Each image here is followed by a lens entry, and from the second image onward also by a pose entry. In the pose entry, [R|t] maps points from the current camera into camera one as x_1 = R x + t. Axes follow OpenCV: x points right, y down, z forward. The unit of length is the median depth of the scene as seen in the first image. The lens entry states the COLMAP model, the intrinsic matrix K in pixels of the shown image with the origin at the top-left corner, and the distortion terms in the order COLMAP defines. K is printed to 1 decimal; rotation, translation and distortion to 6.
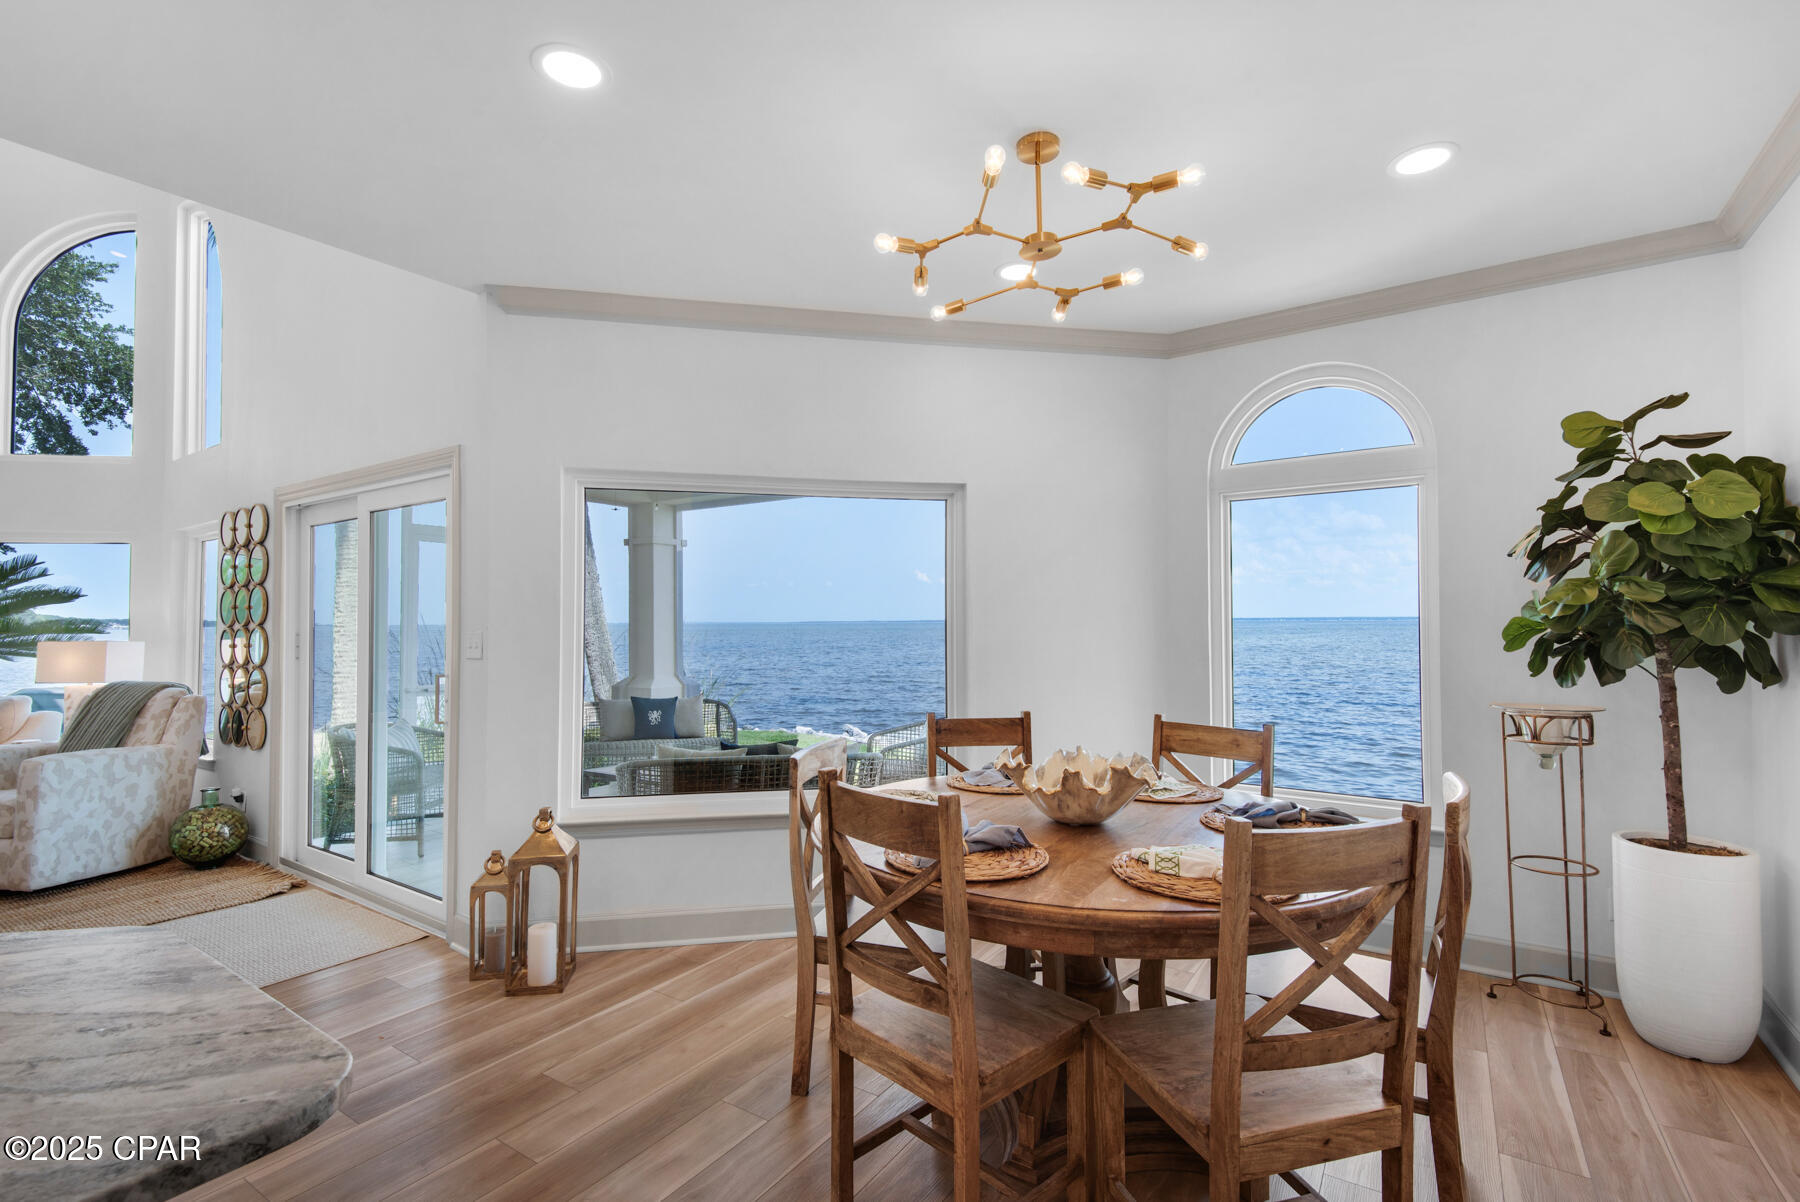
lens RADIAL K [[816.5, 0, 895.0], [0, 816.5, 604.8], [0, 0, 1]] dist [0.031543, -0.016175]
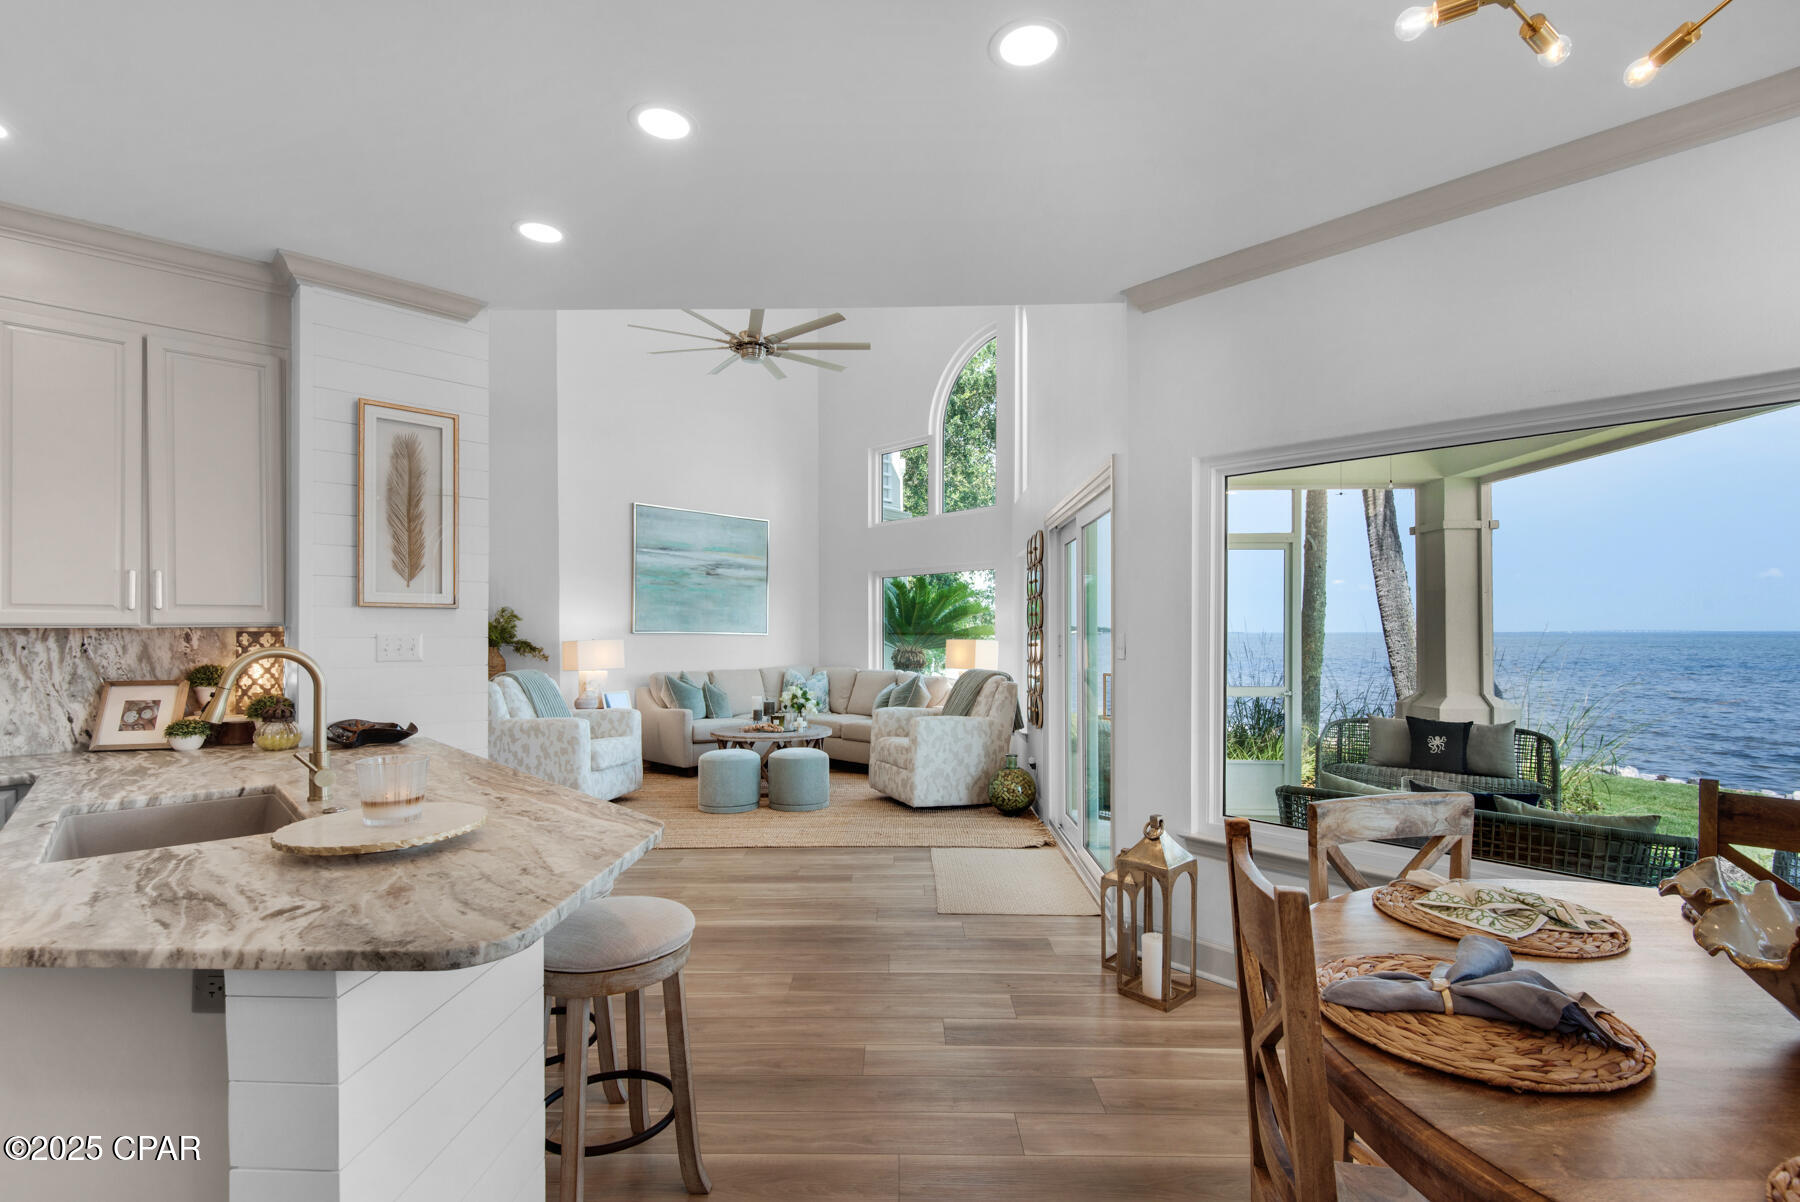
lens RADIAL K [[826.8, 0, 895.2], [0, 826.8, 620.1], [0, 0, 1]] dist [0.034653, -0.019579]
pose [[0.544065, -0.008457, -0.839001, 0.173685], [0.016739, 0.999860, 0.000776, 0.008651], [0.838876, -0.014466, 0.544130, 0.161409]]
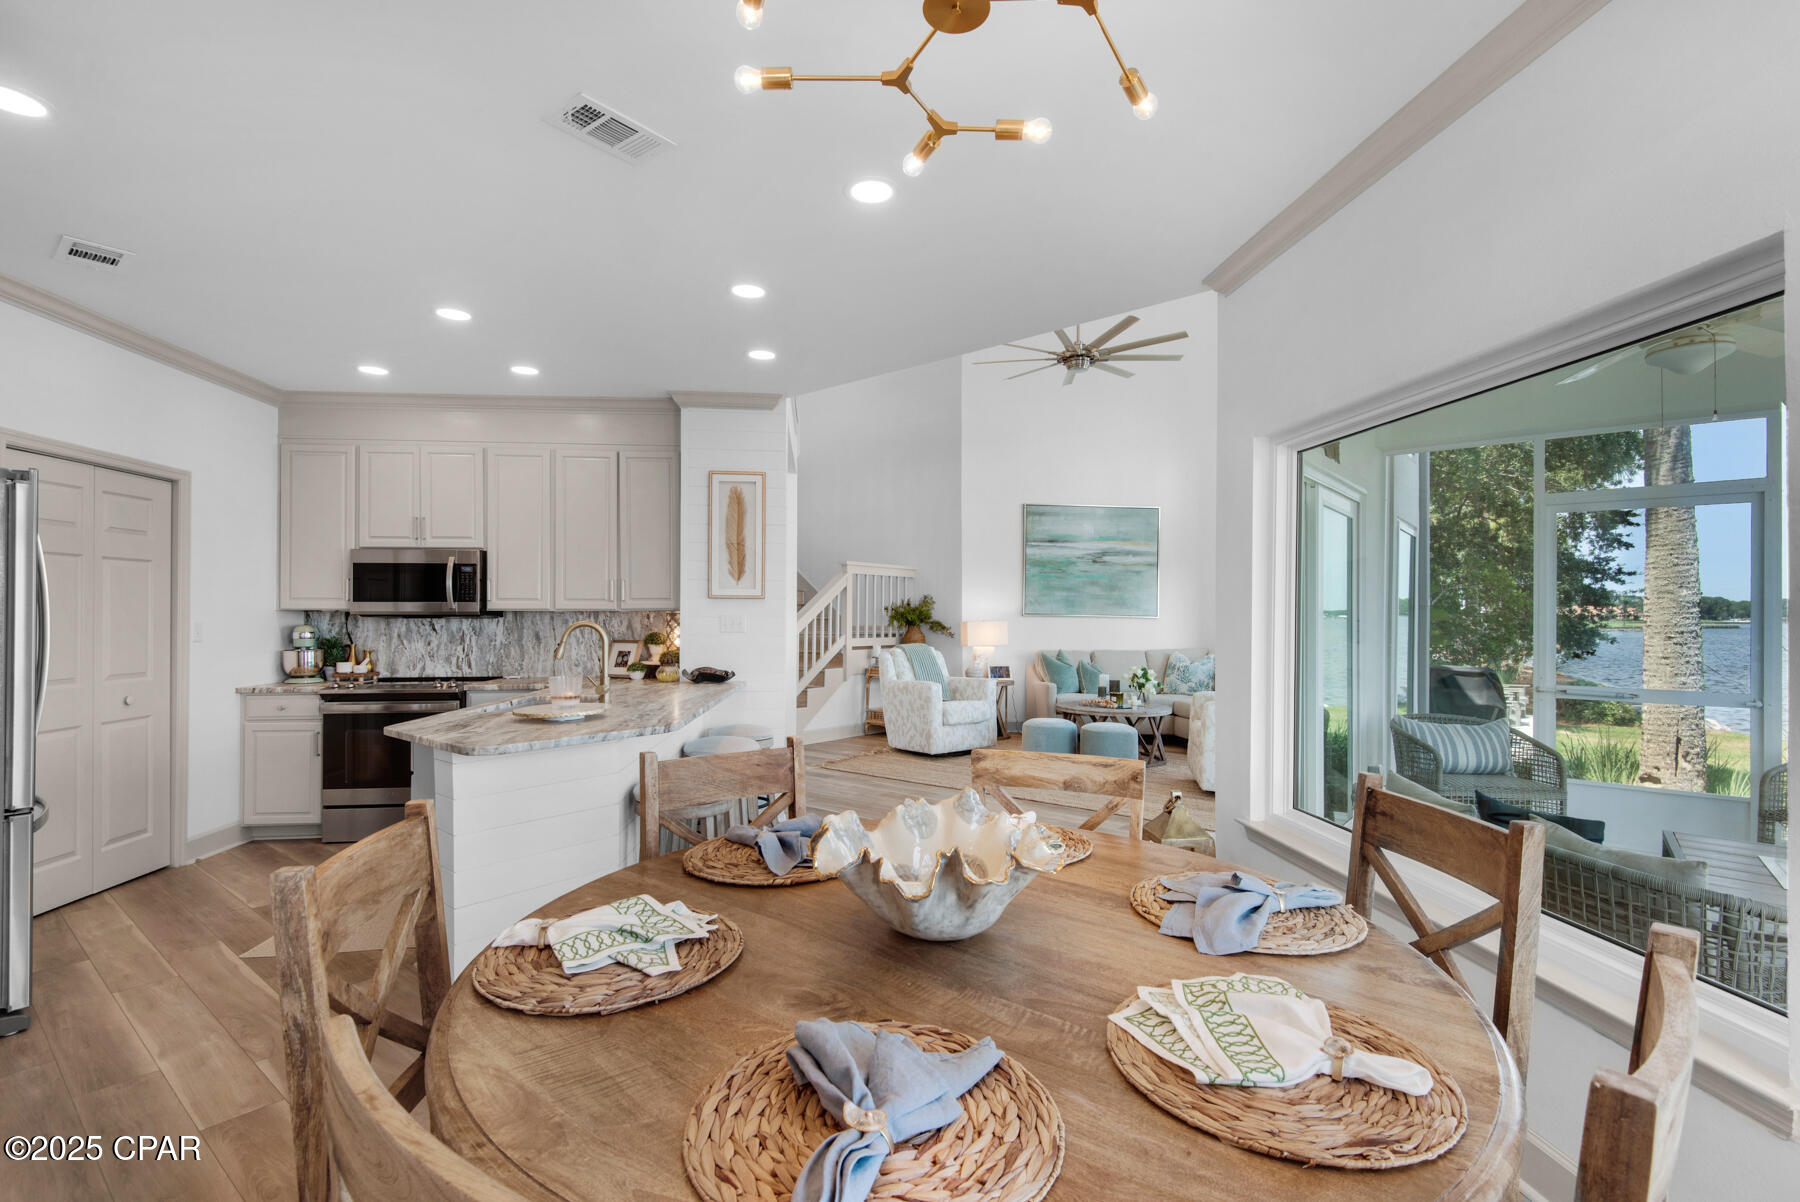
lens RADIAL K [[816.5, 0, 895.0], [0, 816.5, 604.8], [0, 0, 1]] dist [0.031543, -0.016175]
pose [[-0.098699, -0.007803, -0.995087, 0.456741], [0.018855, 0.999775, -0.009710, 0.015806], [0.994939, -0.019721, -0.098530, 0.569032]]
